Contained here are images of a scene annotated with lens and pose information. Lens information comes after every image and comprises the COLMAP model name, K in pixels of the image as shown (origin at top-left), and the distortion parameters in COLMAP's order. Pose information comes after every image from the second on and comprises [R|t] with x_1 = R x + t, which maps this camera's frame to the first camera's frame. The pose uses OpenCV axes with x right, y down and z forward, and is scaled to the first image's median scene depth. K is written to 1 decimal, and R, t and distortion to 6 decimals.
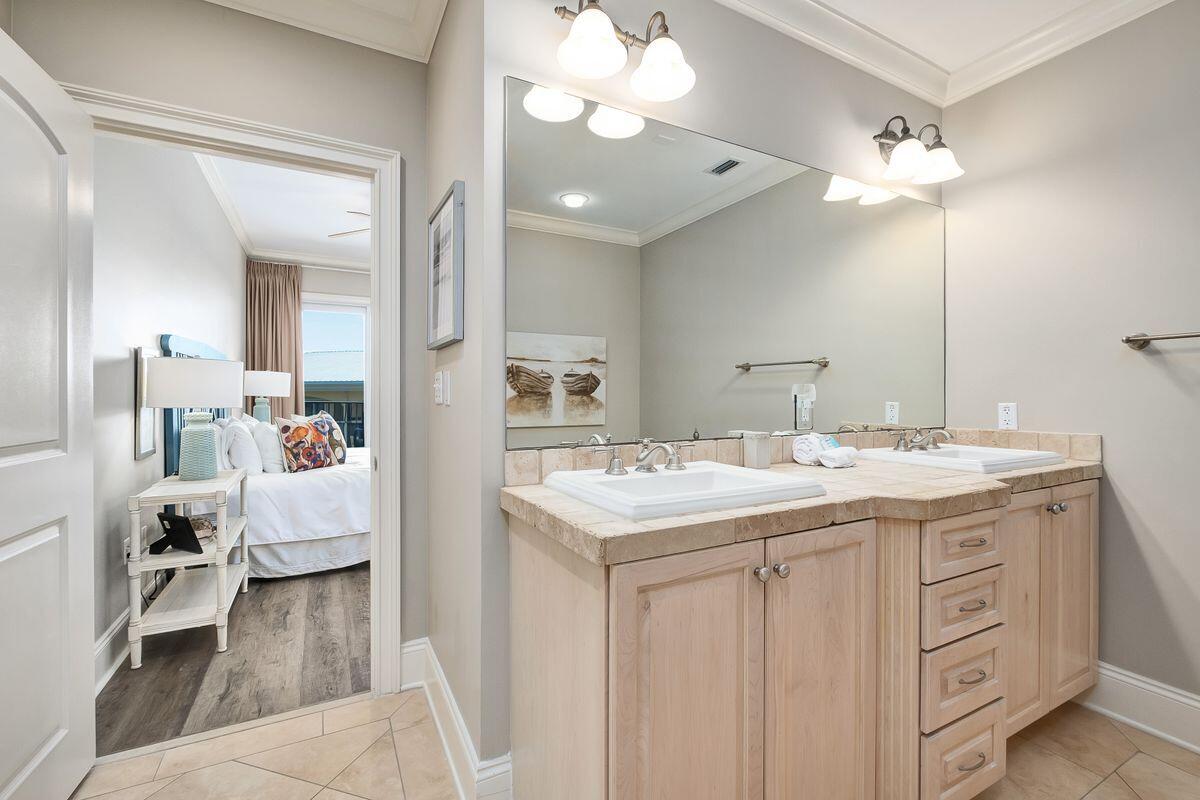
lens RADIAL K [[520.0, 0, 595.4], [0, 520.0, 403.3], [0, 0, 1]] dist [-0.001932, -0.000078]
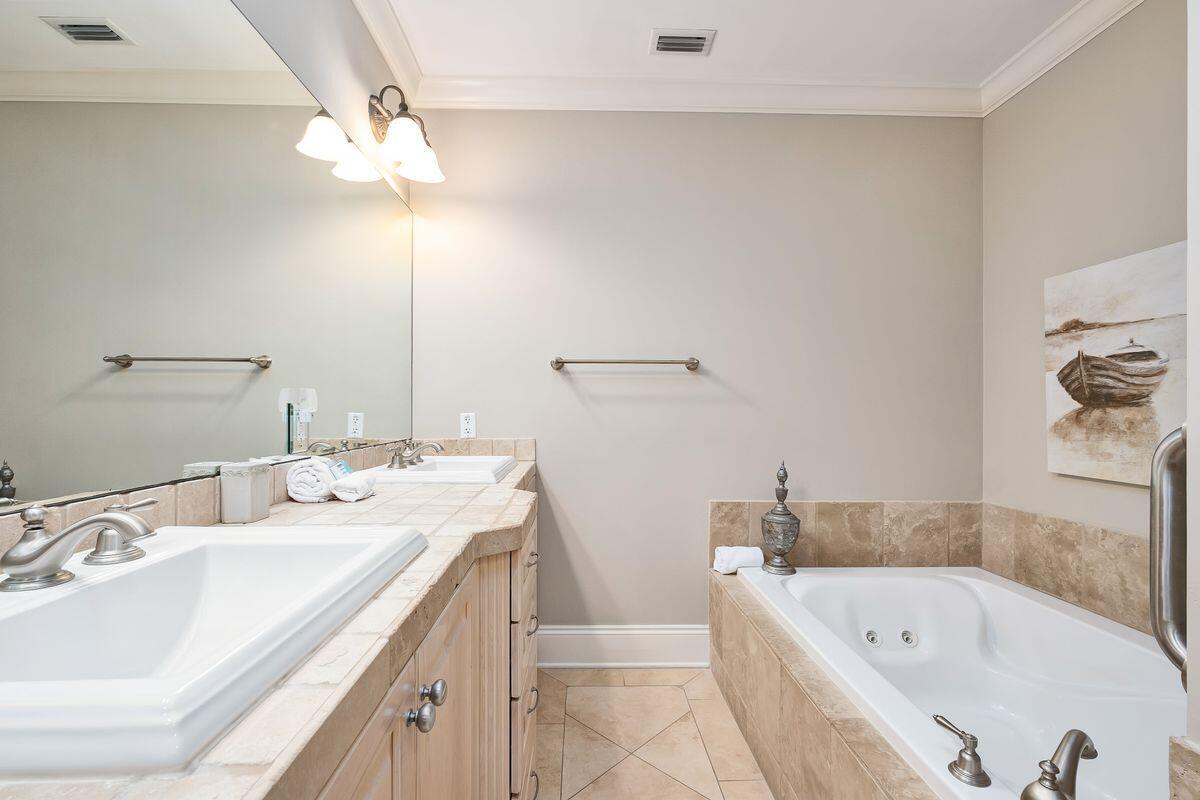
lens RADIAL K [[523.5, 0, 600.3], [0, 523.5, 406.4], [0, 0, 1]] dist [-0.005840, -0.000215]
pose [[0.437633, 0.002940, 0.899149, -0.058561], [0.010227, 0.999914, -0.008248, -0.002270], [-0.899096, 0.012805, 0.437565, 0.312653]]
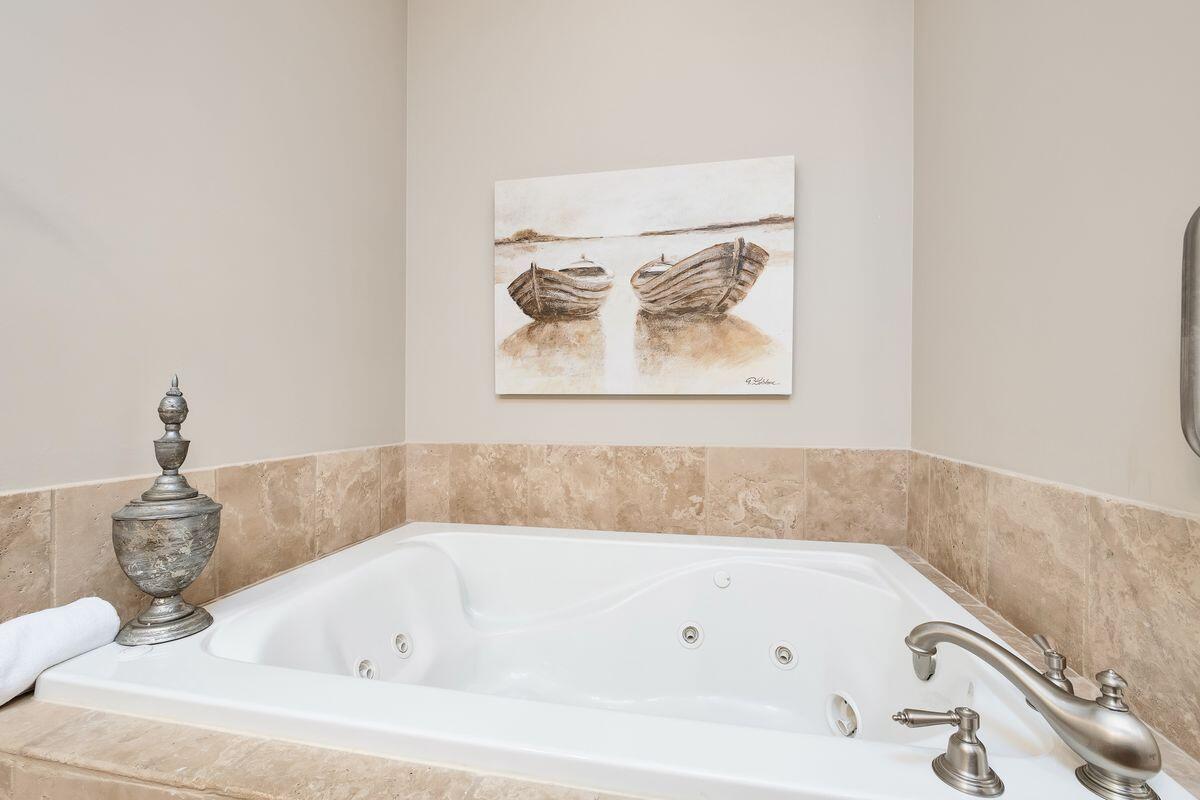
lens RADIAL K [[520.0, 0, 595.4], [0, 520.0, 403.3], [0, 0, 1]] dist [-0.001932, -0.000078]
pose [[-0.765005, -0.006106, 0.643996, 0.508431], [0.006152, 0.999840, 0.016787, 0.128929], [-0.643996, 0.016804, -0.764845, 0.571450]]
